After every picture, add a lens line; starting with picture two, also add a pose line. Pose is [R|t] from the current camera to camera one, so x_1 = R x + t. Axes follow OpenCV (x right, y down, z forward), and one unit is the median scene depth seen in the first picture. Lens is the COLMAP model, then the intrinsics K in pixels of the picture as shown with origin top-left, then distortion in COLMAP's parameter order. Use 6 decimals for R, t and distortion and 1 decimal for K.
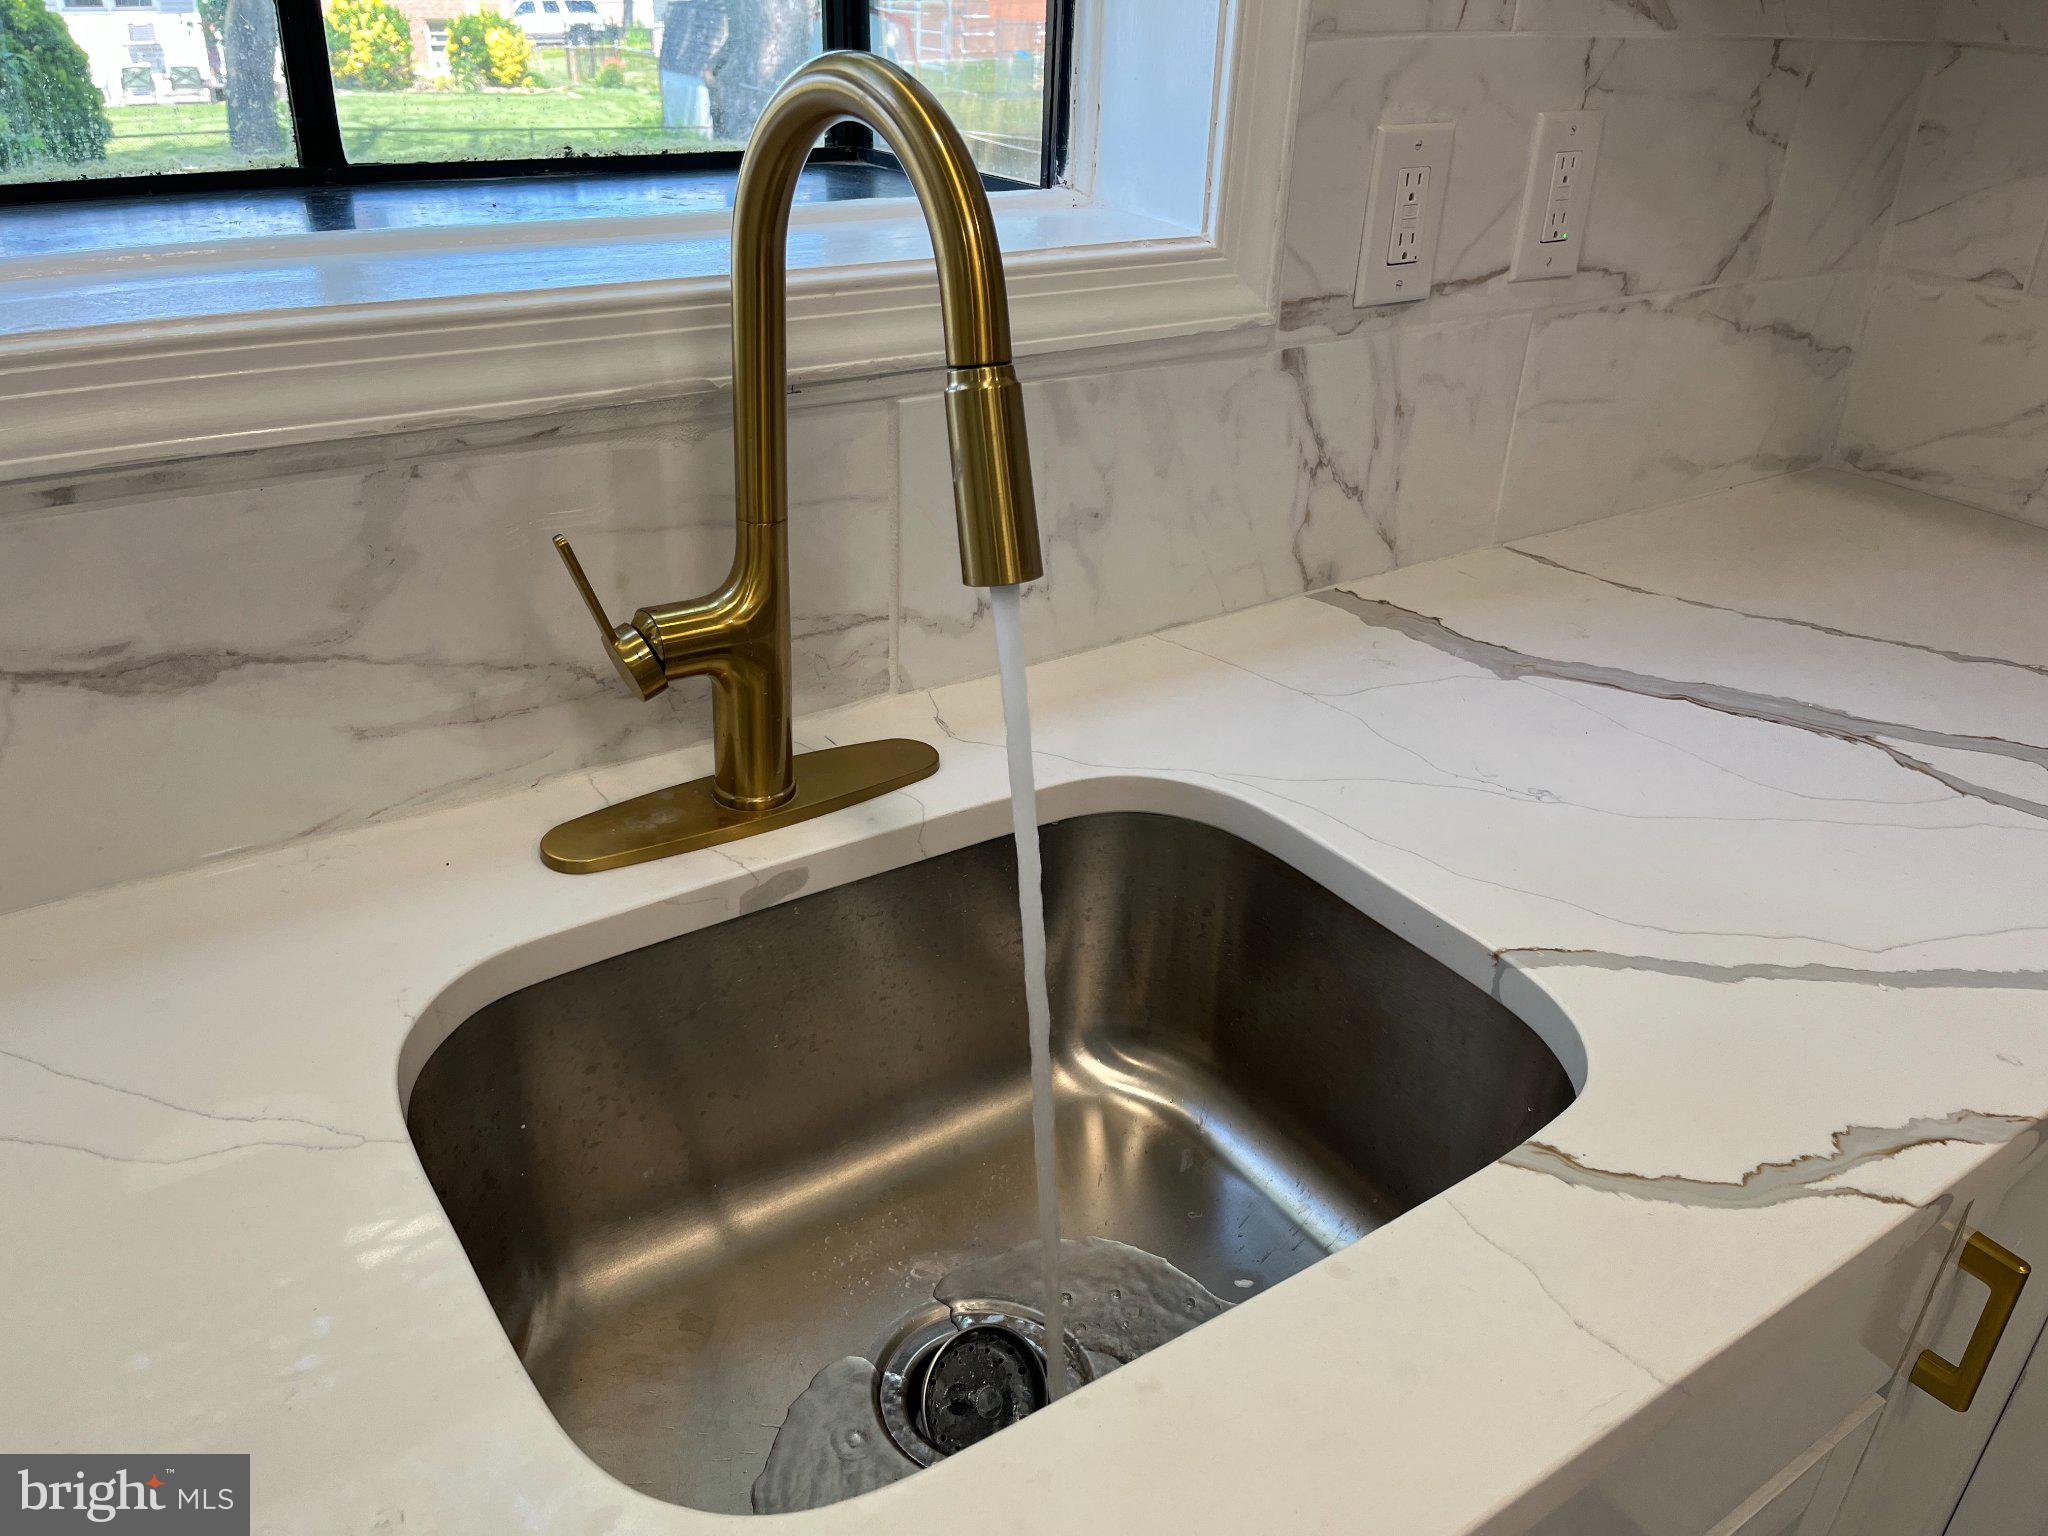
lens RADIAL K [[1556.8, 0, 1014.9], [0, 1556.8, 770.1], [0, 0, 1]] dist [0.066518, -0.096753]
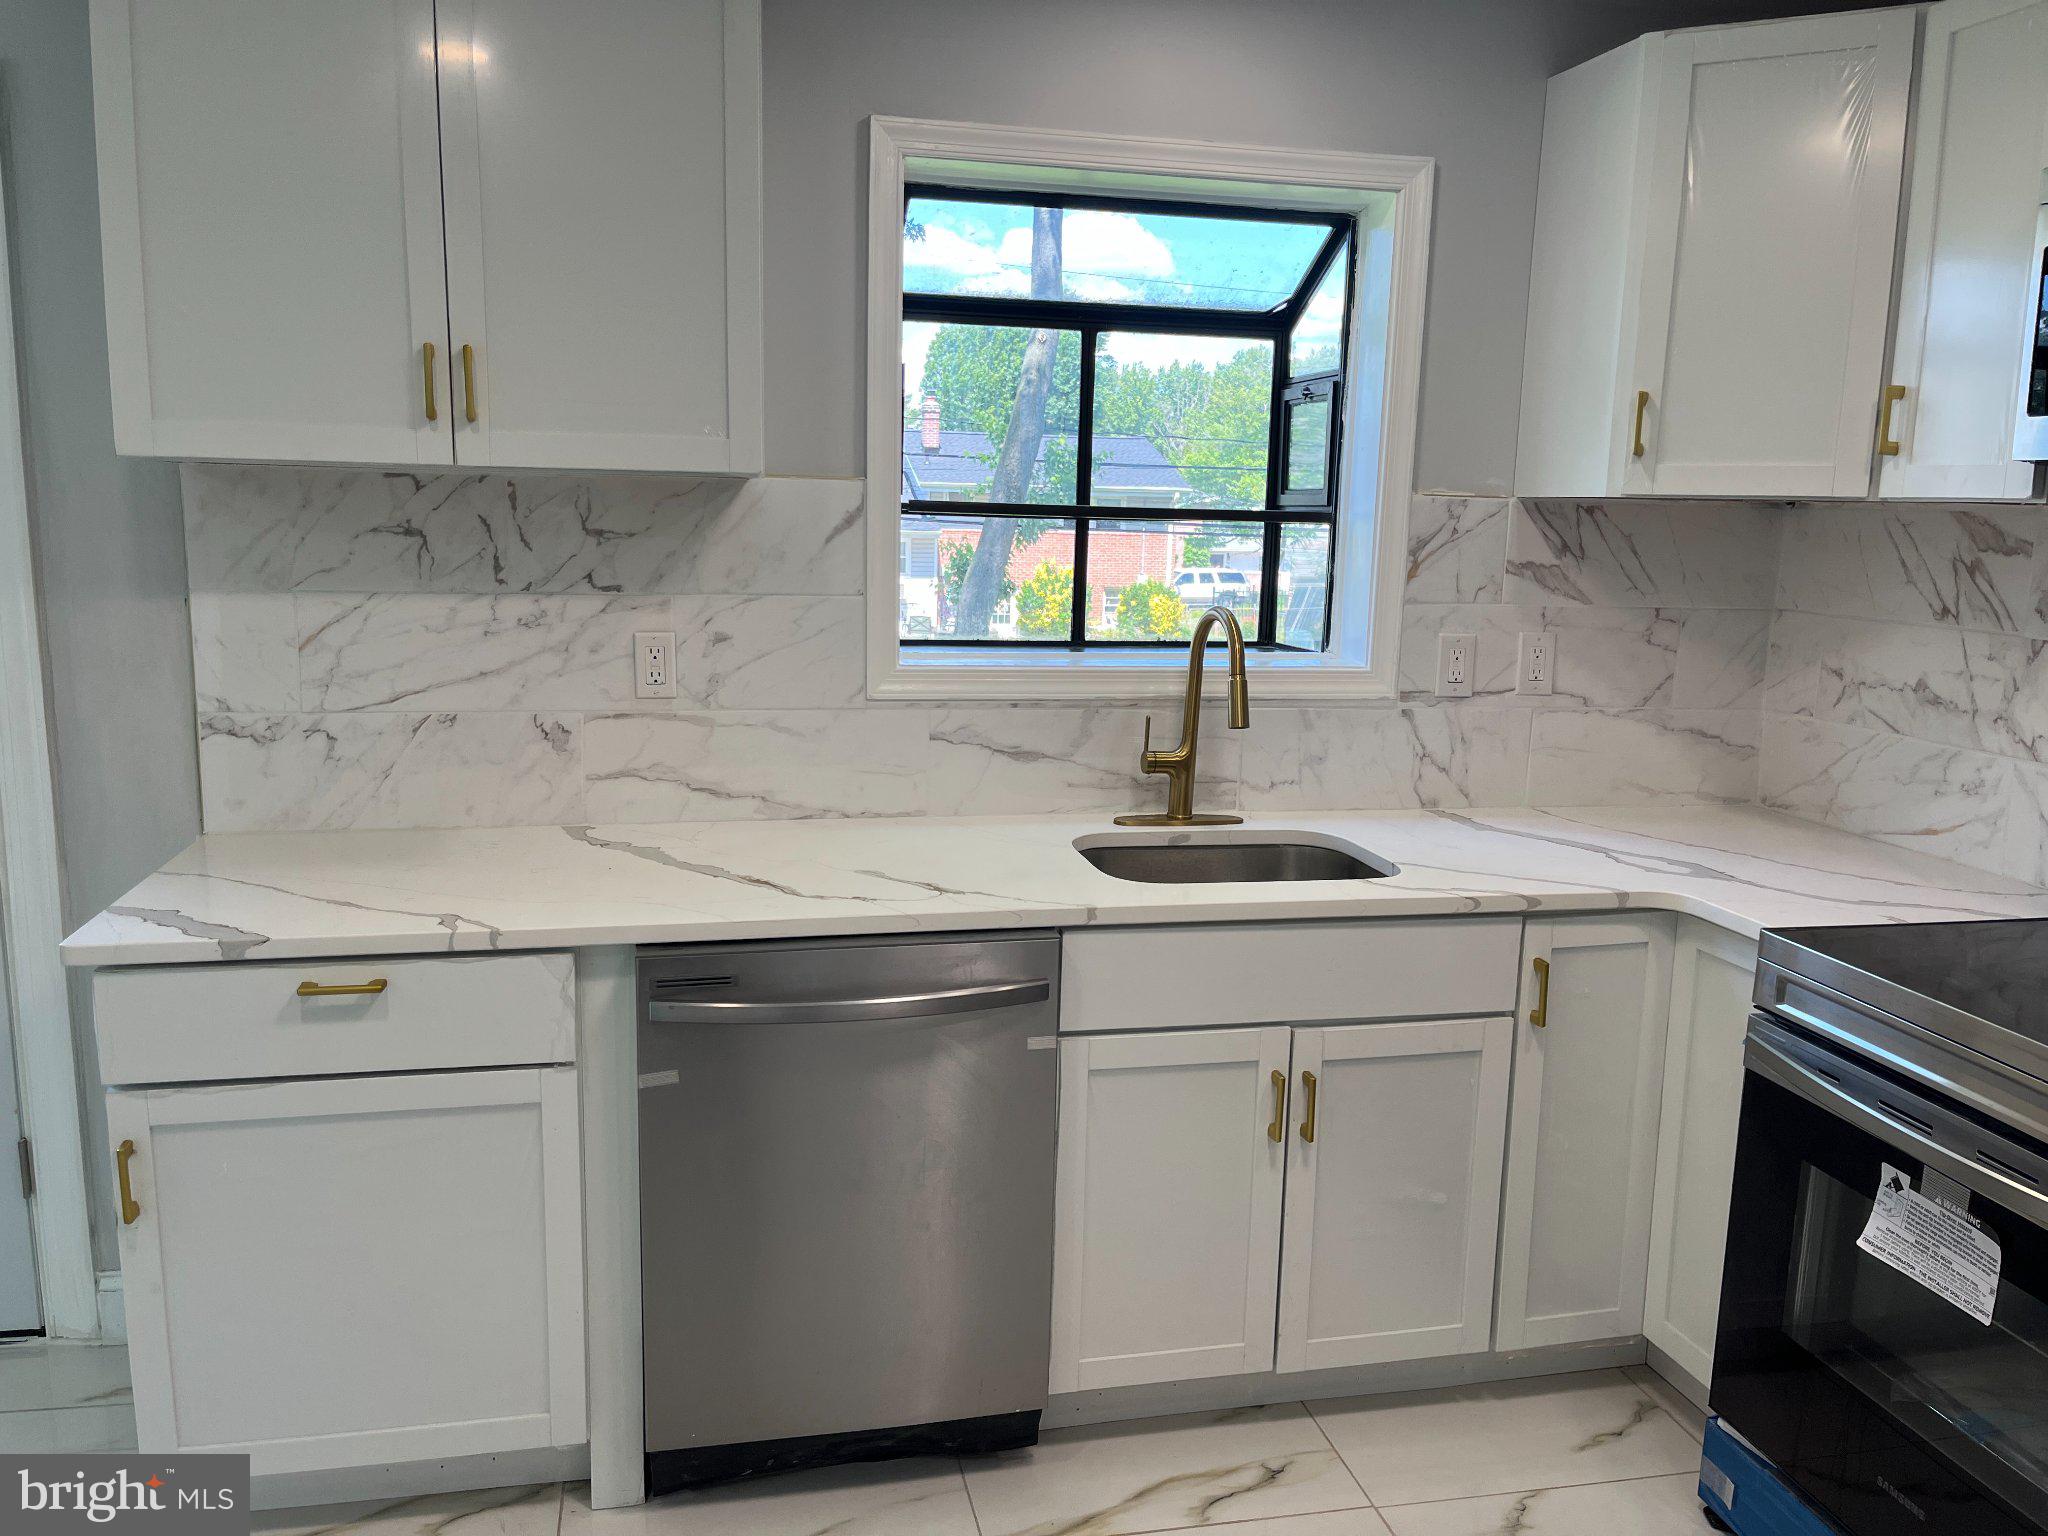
lens RADIAL K [[1556.8, 0, 1002.4], [0, 1556.8, 766.2], [0, 0, 1]] dist [0.066518, -0.096753]
pose [[0.924874, 0.053816, -0.376446, 0.509051], [-0.173394, 0.940718, -0.291522, 0.670064], [0.338440, 0.334895, 0.879377, -1.441694]]
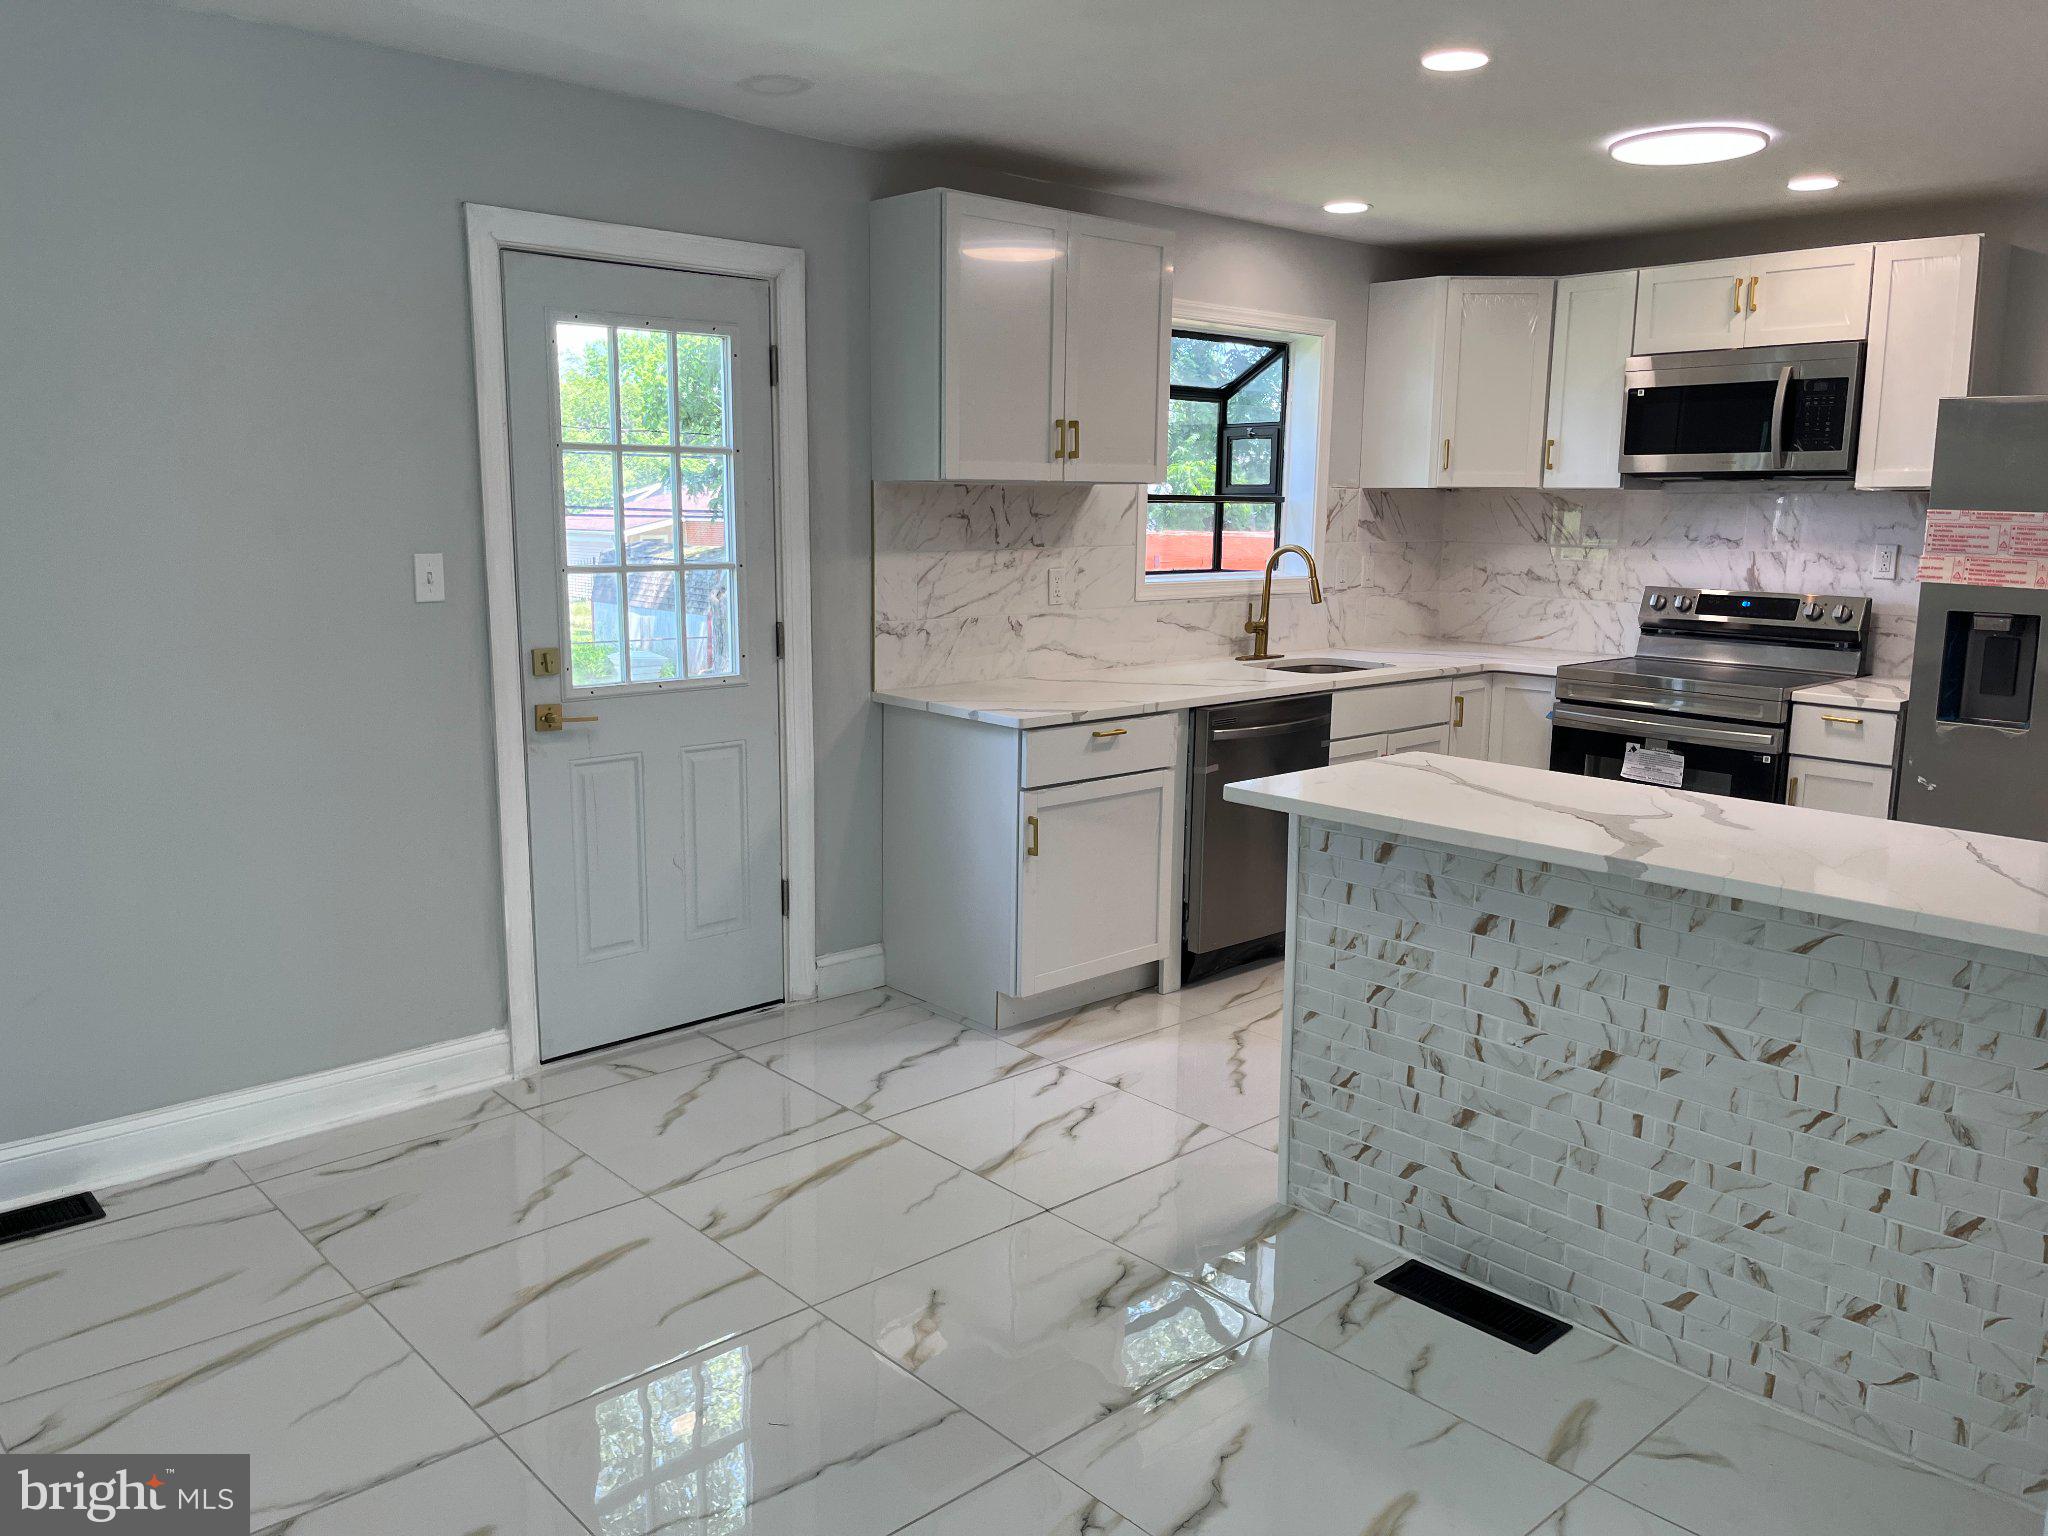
lens RADIAL K [[1556.8, 0, 990.5], [0, 1556.8, 758.9], [0, 0, 1]] dist [0.066518, -0.096753]
pose [[0.991609, -0.041989, 0.122263, -1.486078], [0.078287, 0.947680, -0.309475, 1.652900], [-0.102871, 0.316450, 0.943015, -3.395631]]
